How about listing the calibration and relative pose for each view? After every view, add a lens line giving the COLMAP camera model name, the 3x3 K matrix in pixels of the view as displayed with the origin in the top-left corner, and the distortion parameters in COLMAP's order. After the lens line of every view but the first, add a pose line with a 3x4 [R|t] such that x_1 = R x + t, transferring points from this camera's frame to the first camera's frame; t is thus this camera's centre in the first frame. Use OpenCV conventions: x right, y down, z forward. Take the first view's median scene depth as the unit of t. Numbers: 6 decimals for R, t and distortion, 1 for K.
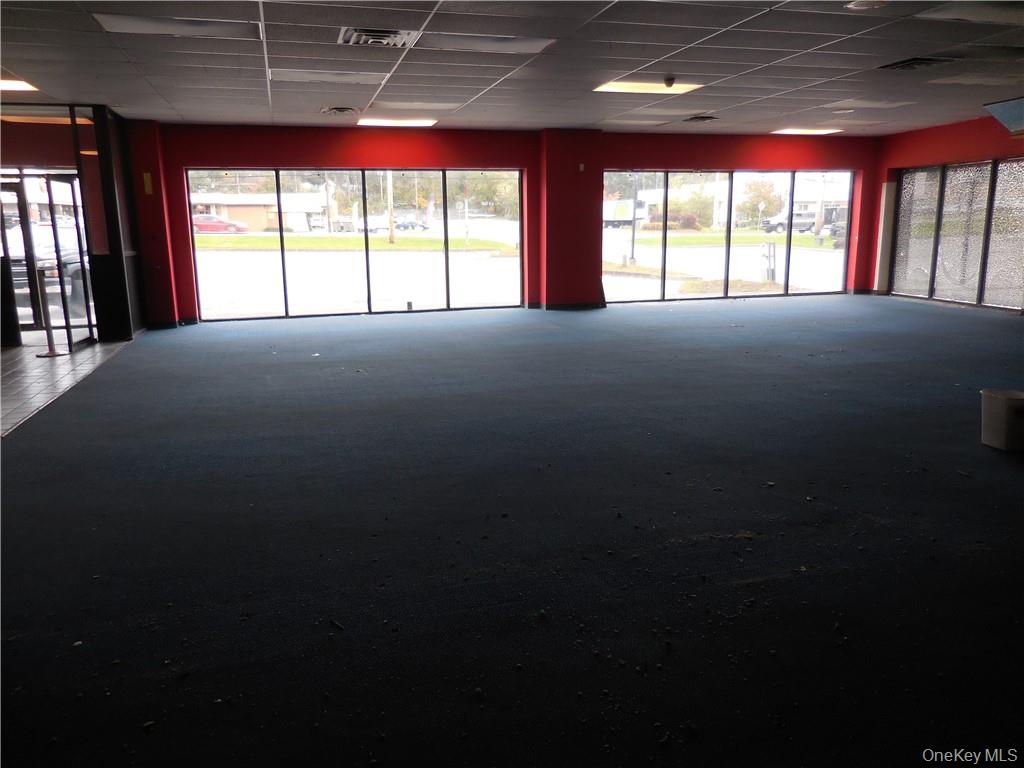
lens RADIAL K [[775.0, 0, 509.1], [0, 775.0, 386.1], [0, 0, 1]] dist [-0.007729, 0.029044]
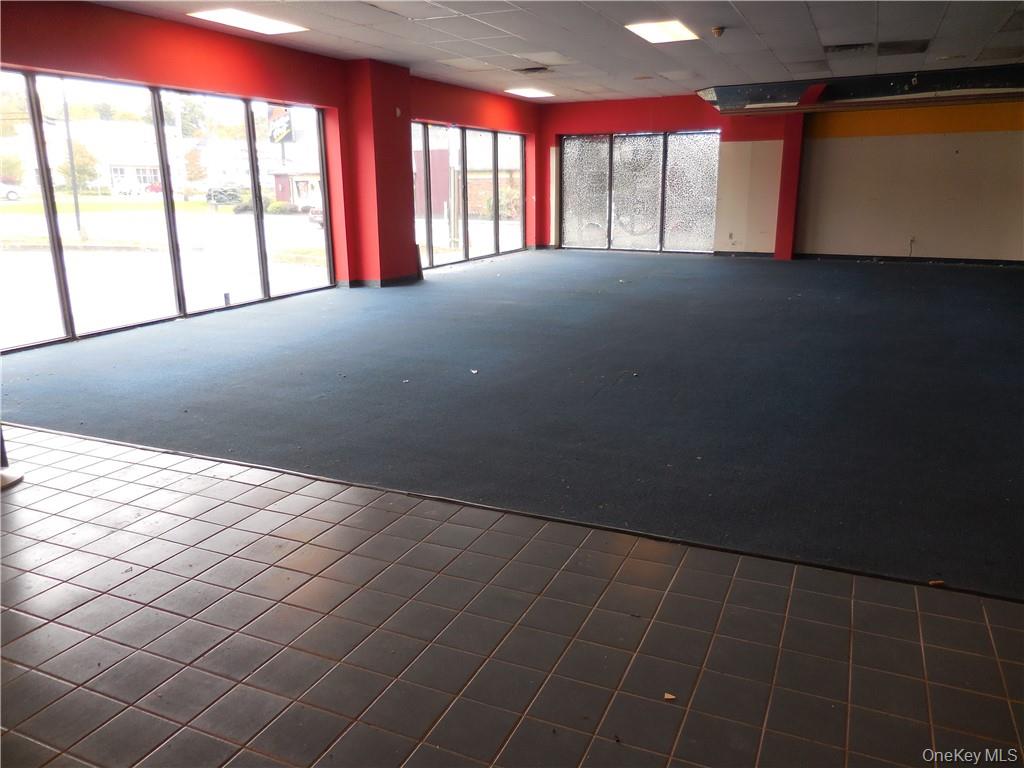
lens RADIAL K [[775.0, 0, 509.1], [0, 775.0, 384.7], [0, 0, 1]] dist [-0.007729, 0.029044]
pose [[0.652650, -0.183329, 0.735145, -0.467682], [0.154222, 0.982116, 0.108002, -0.062787], [-0.741798, 0.042888, 0.669251, 0.346838]]
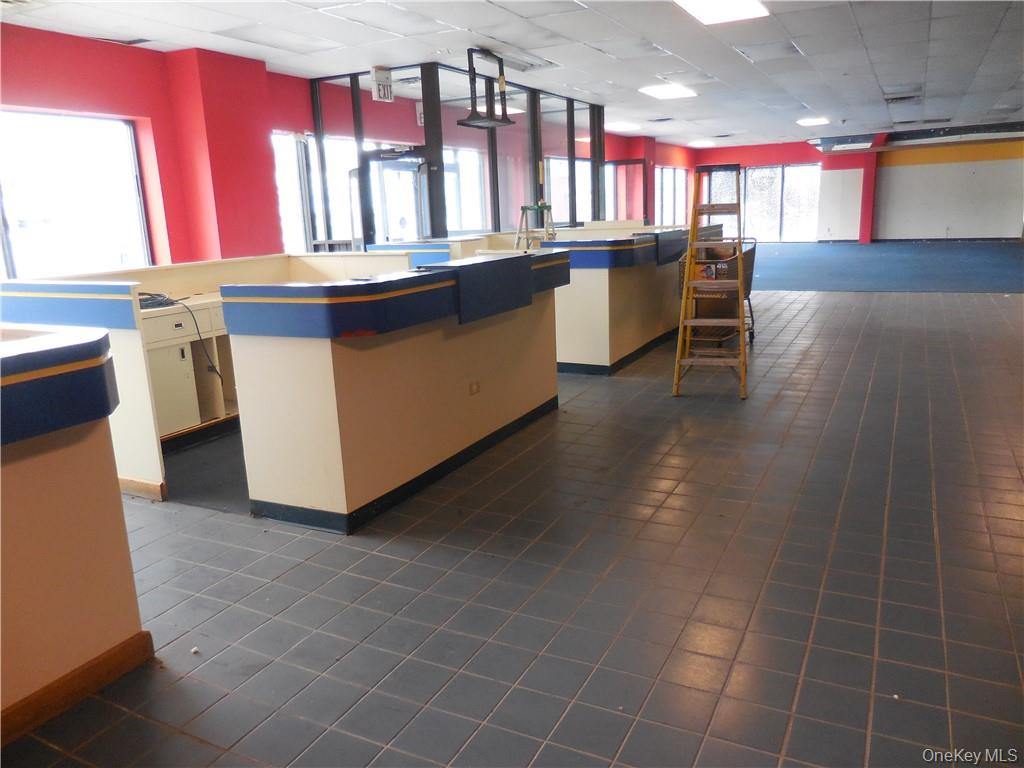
lens RADIAL K [[775.0, 0, 512.2], [0, 775.0, 385.2], [0, 0, 1]] dist [-0.007729, 0.029044]
pose [[0.685212, -0.176280, 0.706690, -1.161547], [0.174557, 0.981738, 0.075637, -0.018136], [-0.707117, 0.071530, 0.703469, 0.155579]]
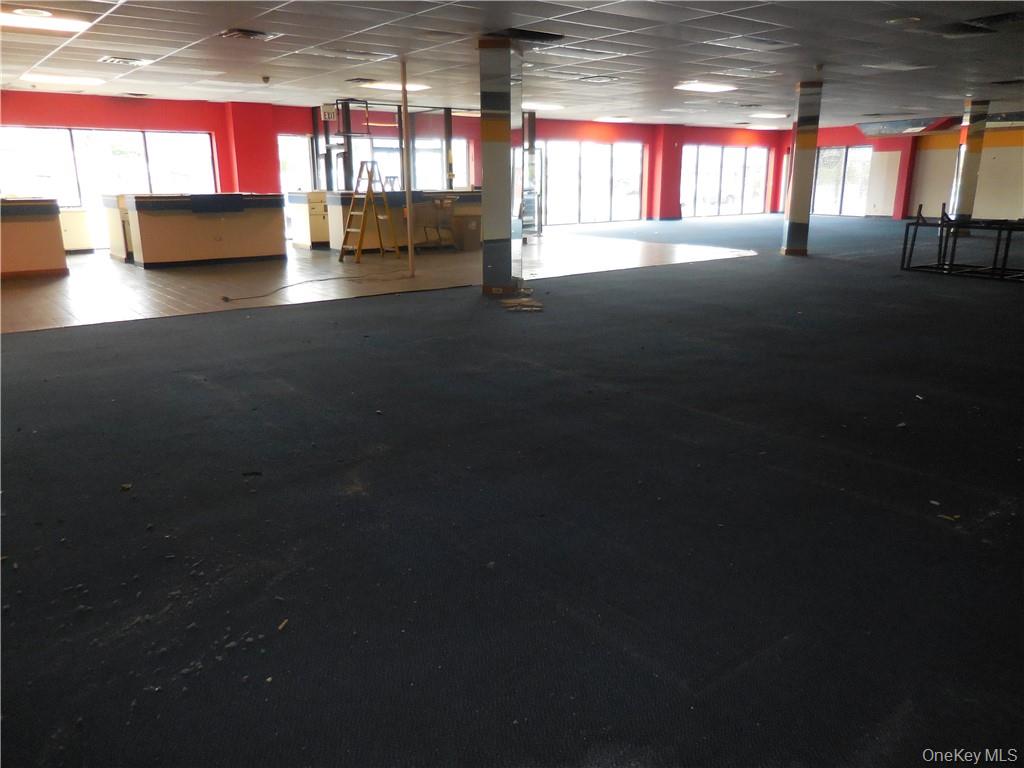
lens RADIAL K [[775.0, 0, 514.4], [0, 775.0, 384.3], [0, 0, 1]] dist [-0.007729, 0.029044]
pose [[0.928527, -0.087822, 0.360729, -0.964225], [0.066684, 0.995269, 0.070657, 0.138188], [-0.365227, -0.041552, 0.929991, -0.621406]]
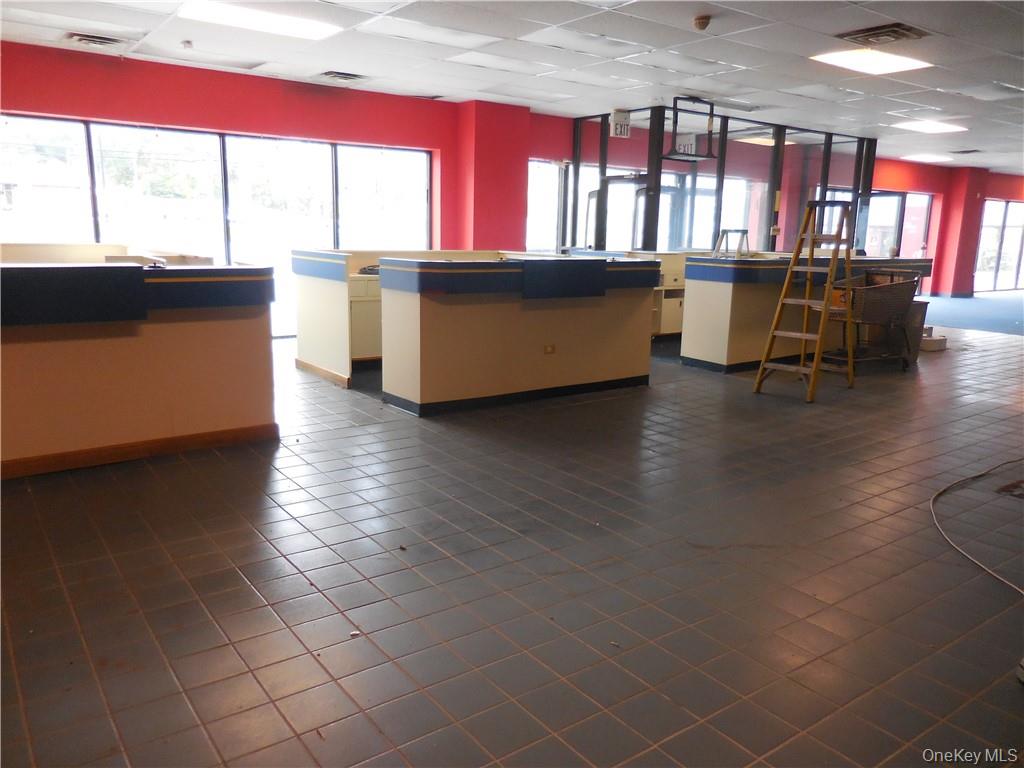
lens RADIAL K [[775.0, 0, 514.9], [0, 775.0, 386.3], [0, 0, 1]] dist [-0.007729, 0.029044]
pose [[0.938471, -0.033727, 0.343707, -1.120819], [0.032813, 0.999426, 0.008478, 0.021845], [-0.343796, 0.003322, 0.939039, -0.027659]]
